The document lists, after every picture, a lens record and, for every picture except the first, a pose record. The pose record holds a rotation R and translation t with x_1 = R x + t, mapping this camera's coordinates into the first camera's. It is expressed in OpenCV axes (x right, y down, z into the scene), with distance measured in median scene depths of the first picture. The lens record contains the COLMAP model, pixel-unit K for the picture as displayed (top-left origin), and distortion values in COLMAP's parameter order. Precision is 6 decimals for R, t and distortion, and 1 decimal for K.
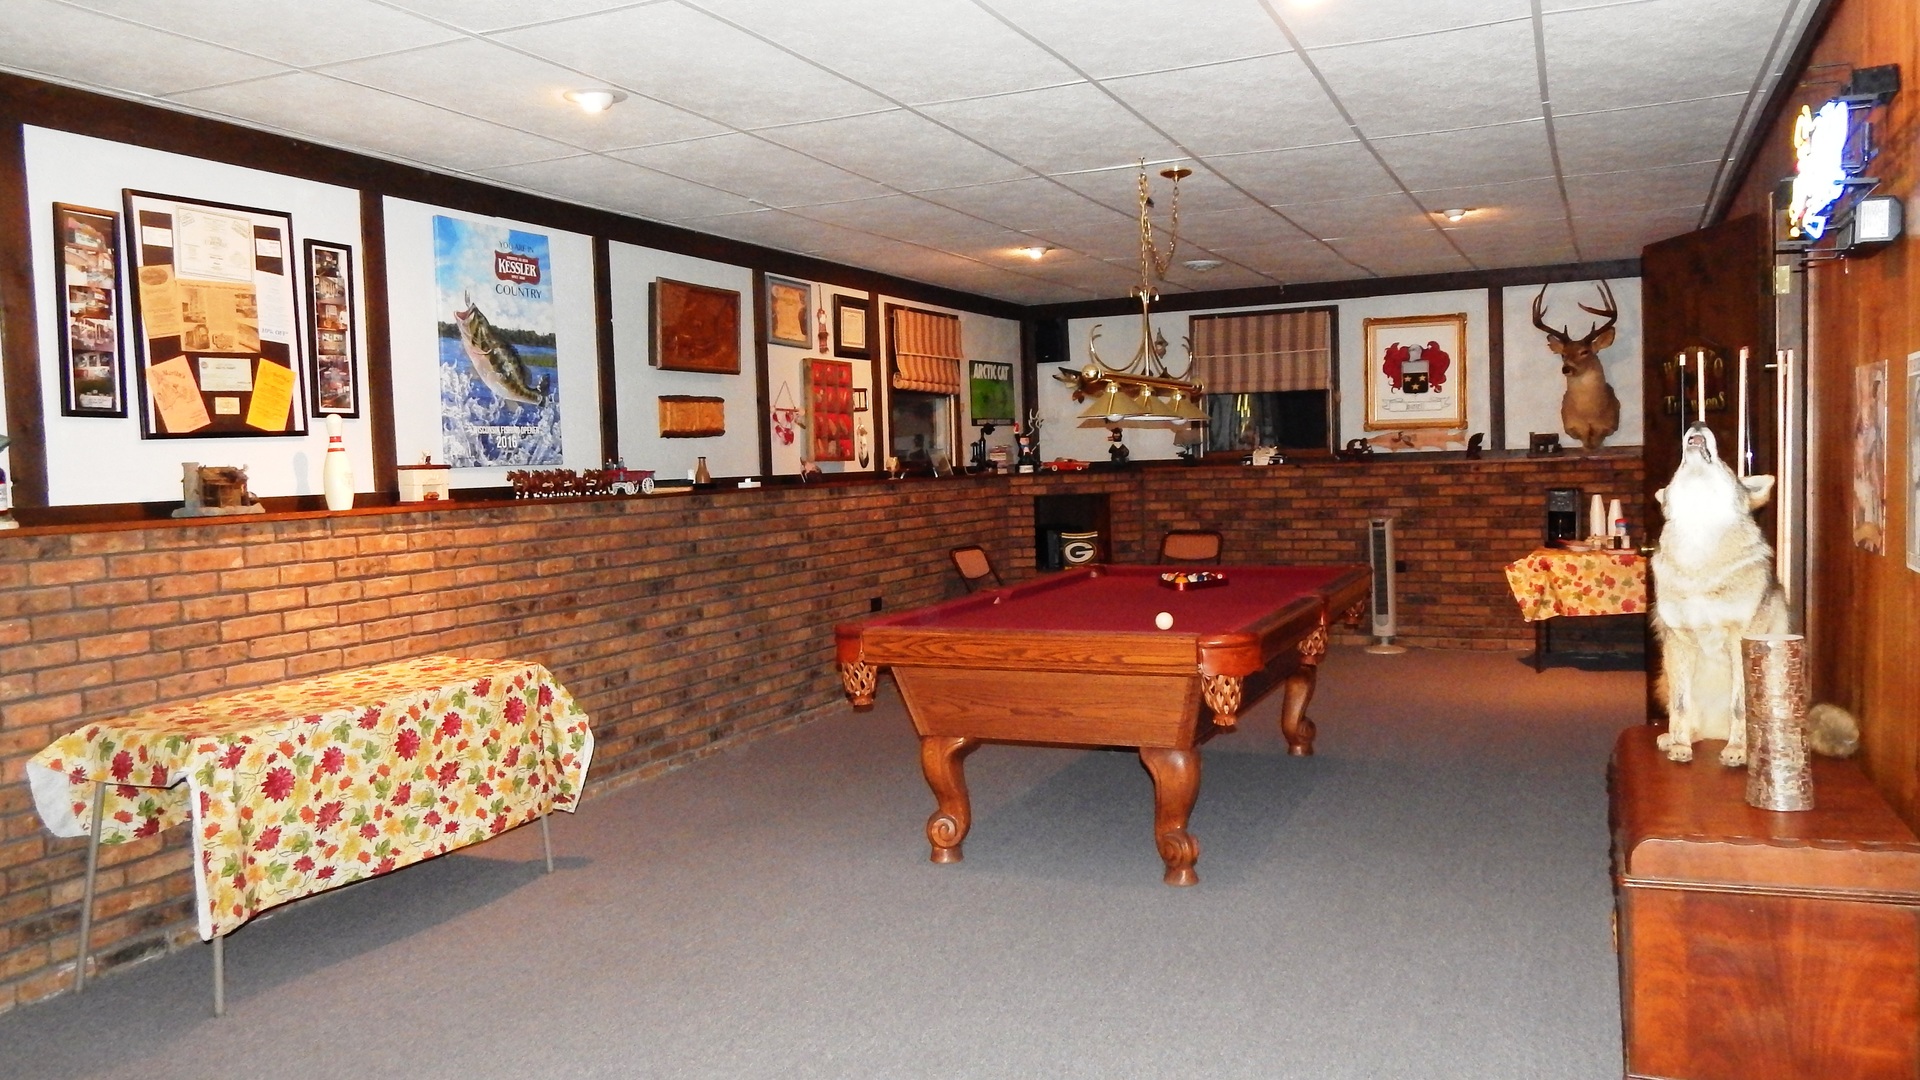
lens RADIAL K [[1414.9, 0, 960.5], [0, 1414.9, 536.5], [0, 0, 1]] dist [0.006483, -0.015346]
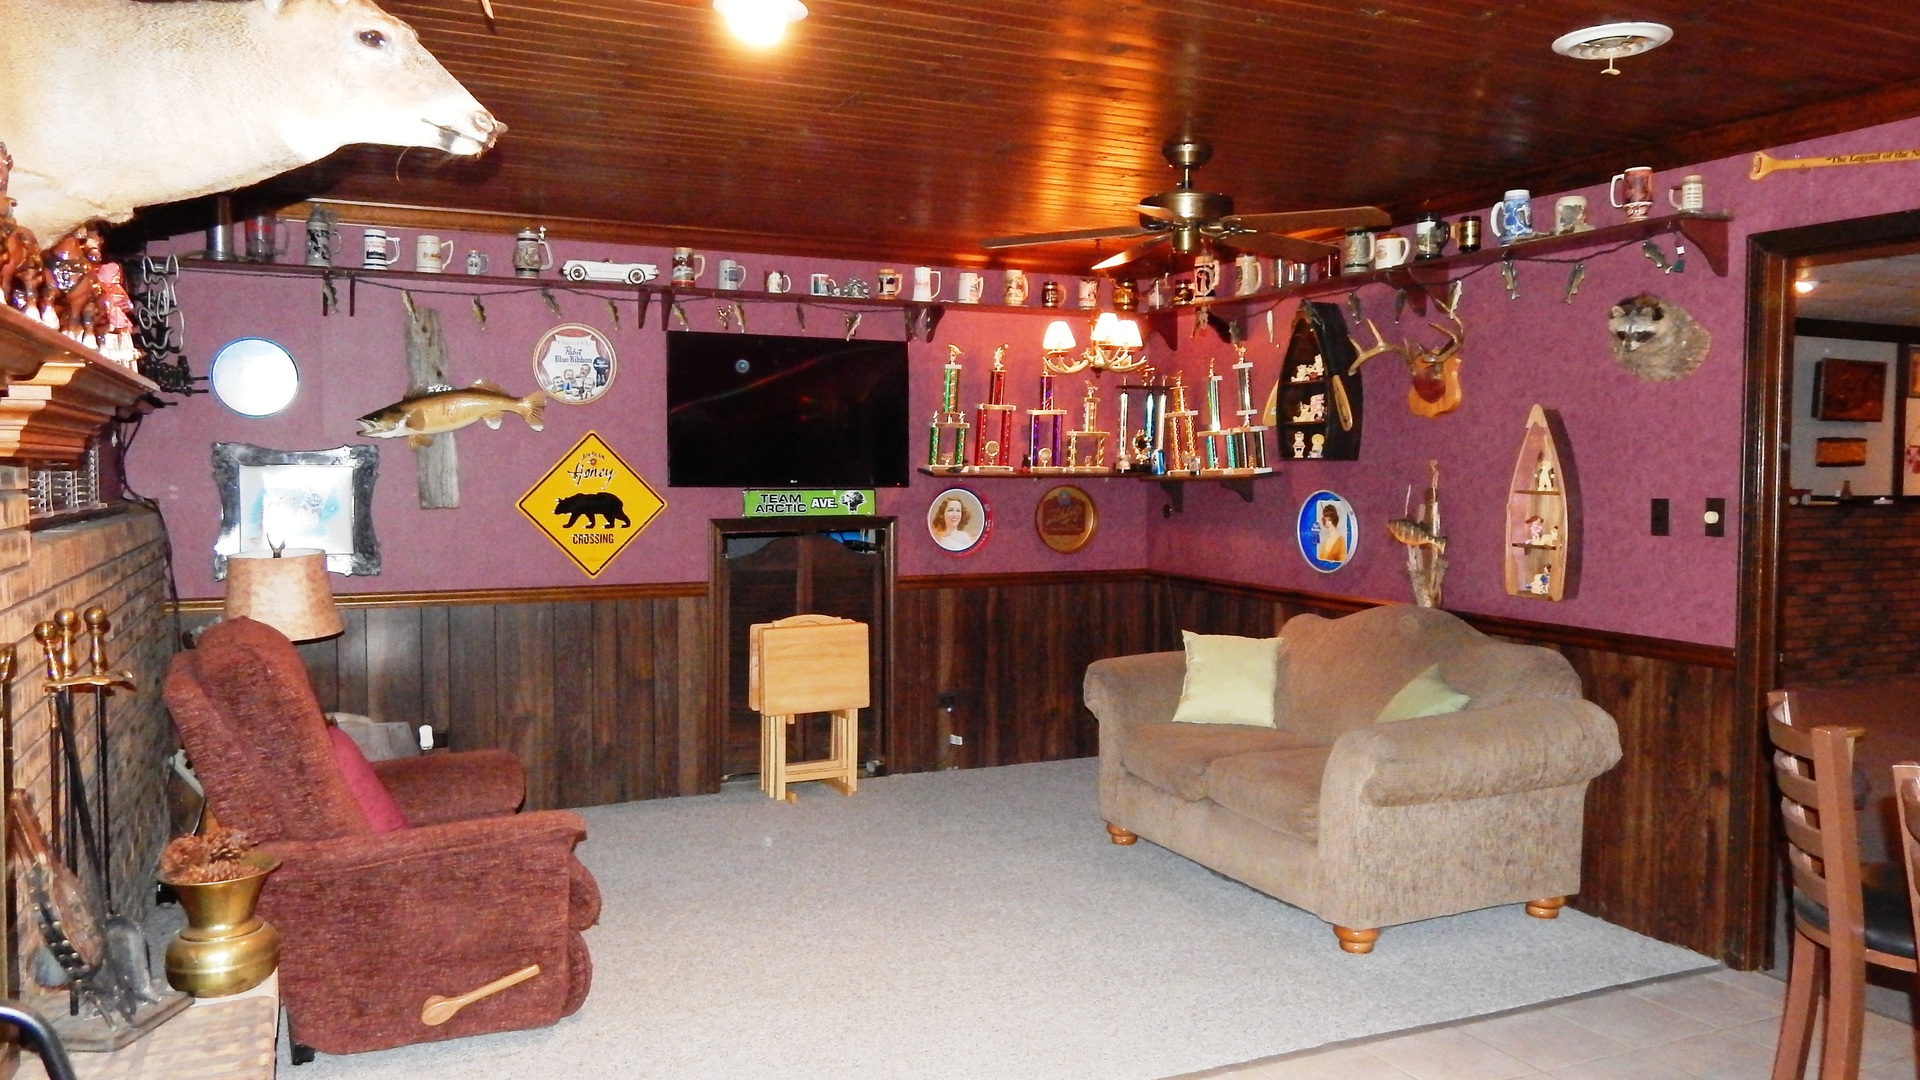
lens RADIAL K [[1414.9, 0, 958.8], [0, 1414.9, 534.8], [0, 0, 1]] dist [0.006483, -0.015346]
pose [[0.759105, 0.066958, -0.647515, 0.065110], [-0.066886, 0.997454, 0.024732, 0.022628], [0.647522, 0.024536, 0.761651, -0.666236]]
